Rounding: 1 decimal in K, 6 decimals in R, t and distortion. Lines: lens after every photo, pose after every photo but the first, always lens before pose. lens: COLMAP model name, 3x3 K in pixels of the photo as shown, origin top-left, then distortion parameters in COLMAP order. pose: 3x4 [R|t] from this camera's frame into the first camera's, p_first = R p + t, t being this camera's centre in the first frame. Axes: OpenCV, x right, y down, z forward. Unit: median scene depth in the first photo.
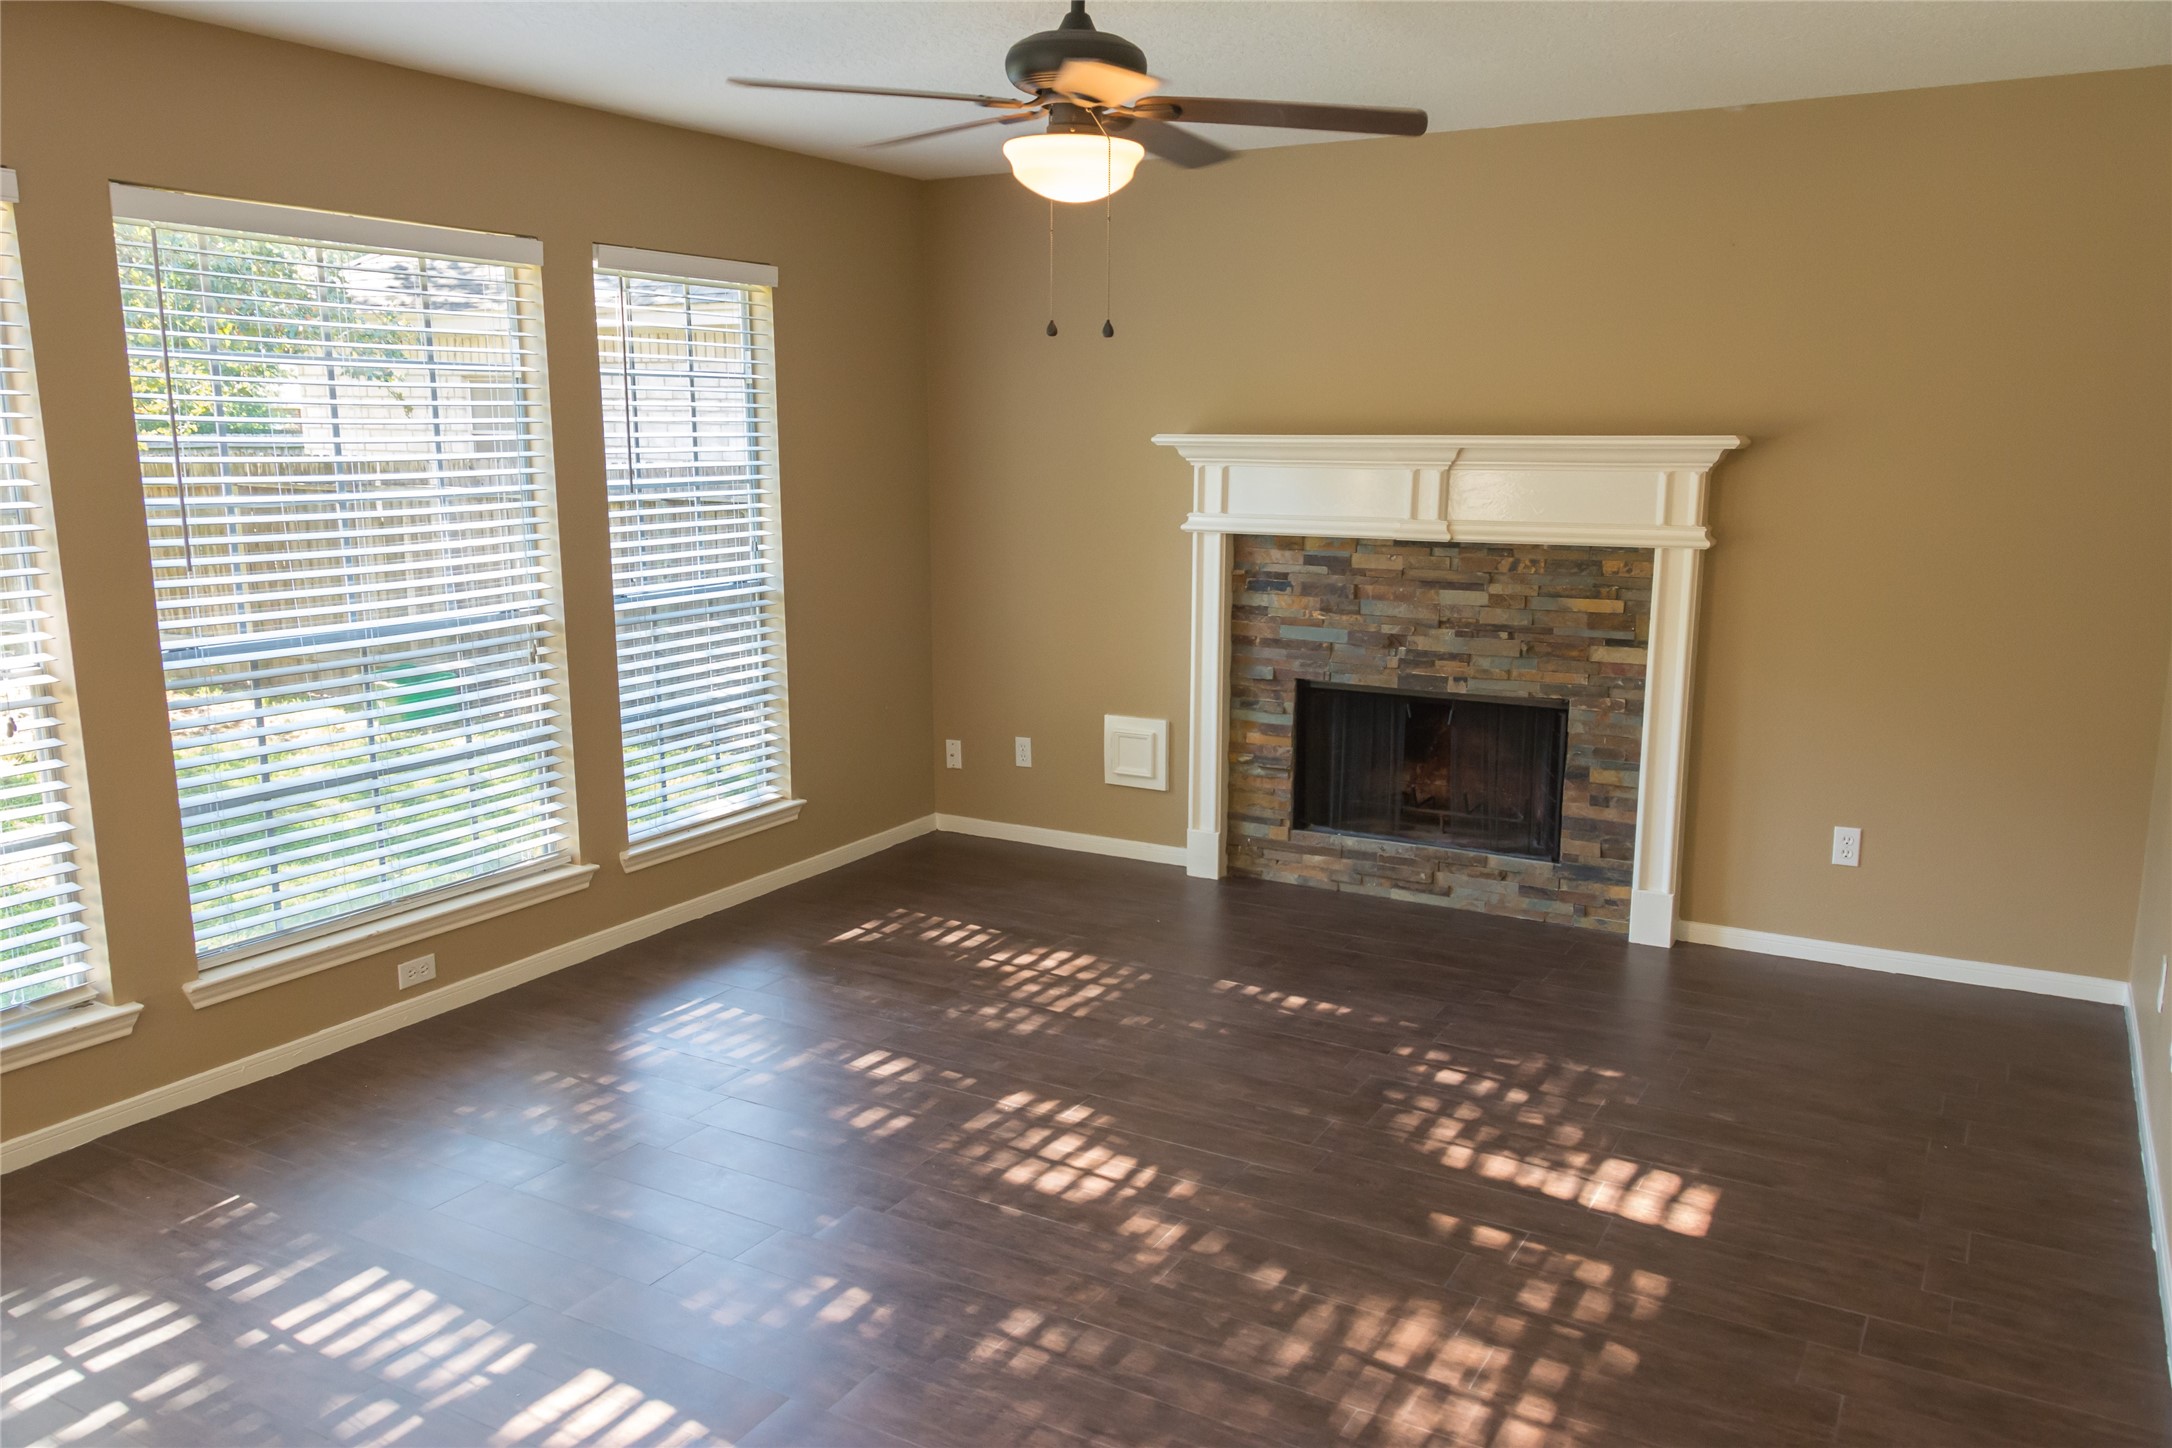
lens RADIAL K [[1663.4, 0, 1083.1], [0, 1663.4, 744.6], [0, 0, 1]] dist [0.050270, -0.033626]
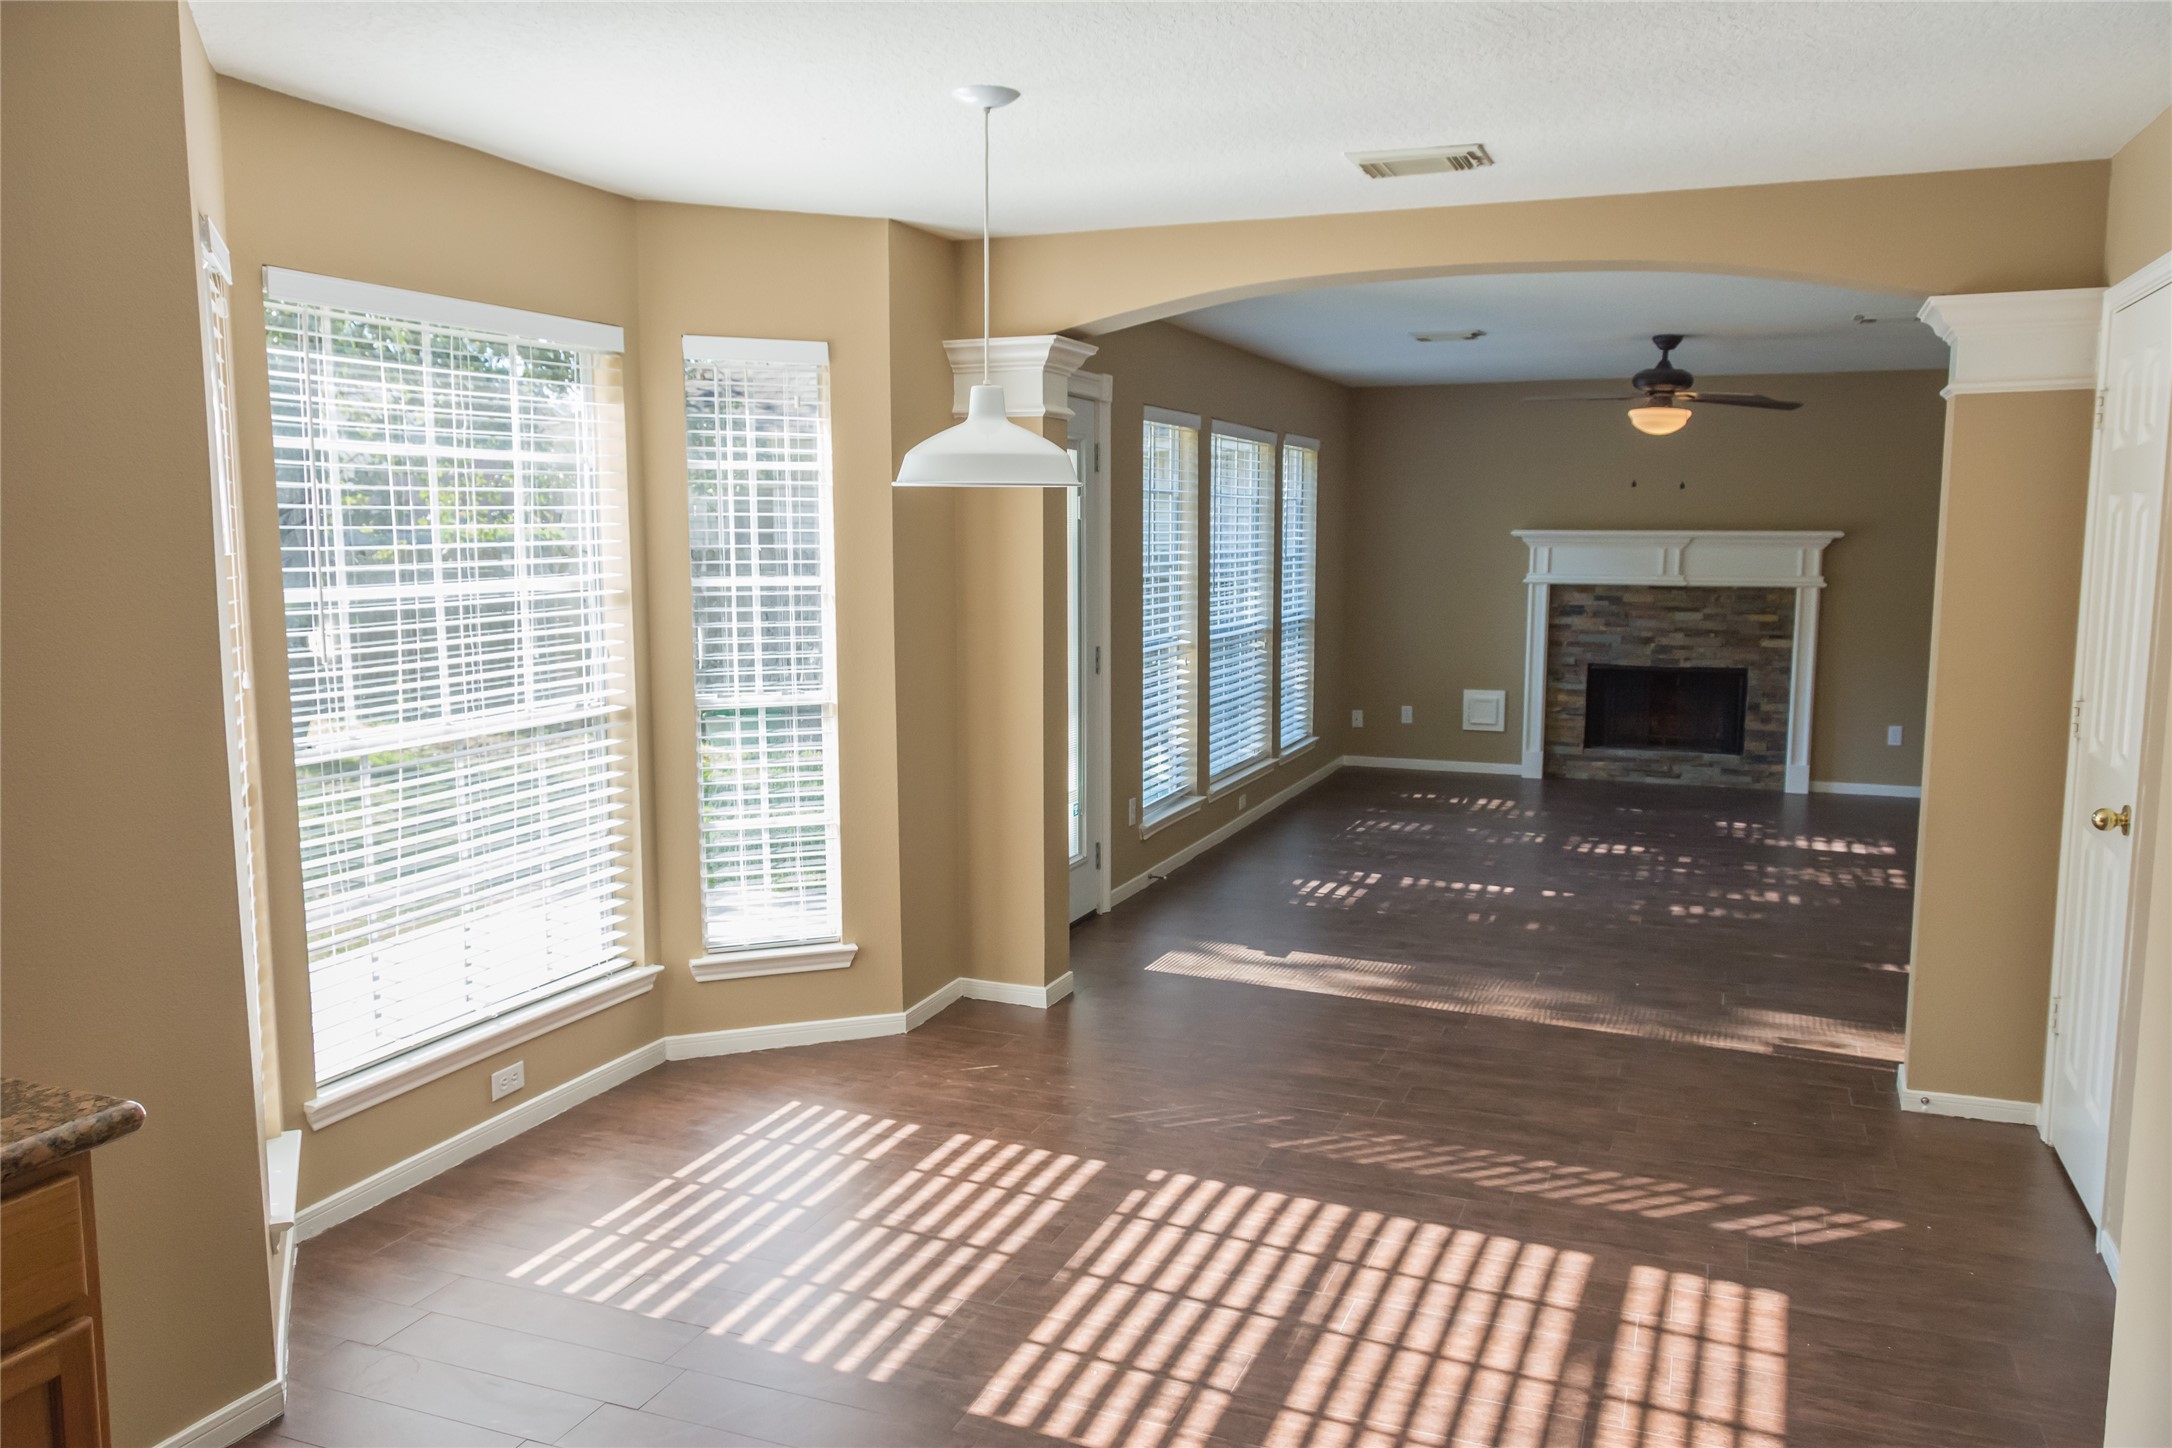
lens RADIAL K [[1663.4, 0, 1122.4], [0, 1663.4, 739.3], [0, 0, 1]] dist [0.050270, -0.033626]
pose [[0.988002, -0.015501, 0.153661, -0.679732], [0.025159, 0.997814, -0.061106, 0.146742], [-0.152378, 0.064238, 0.986232, -0.739542]]
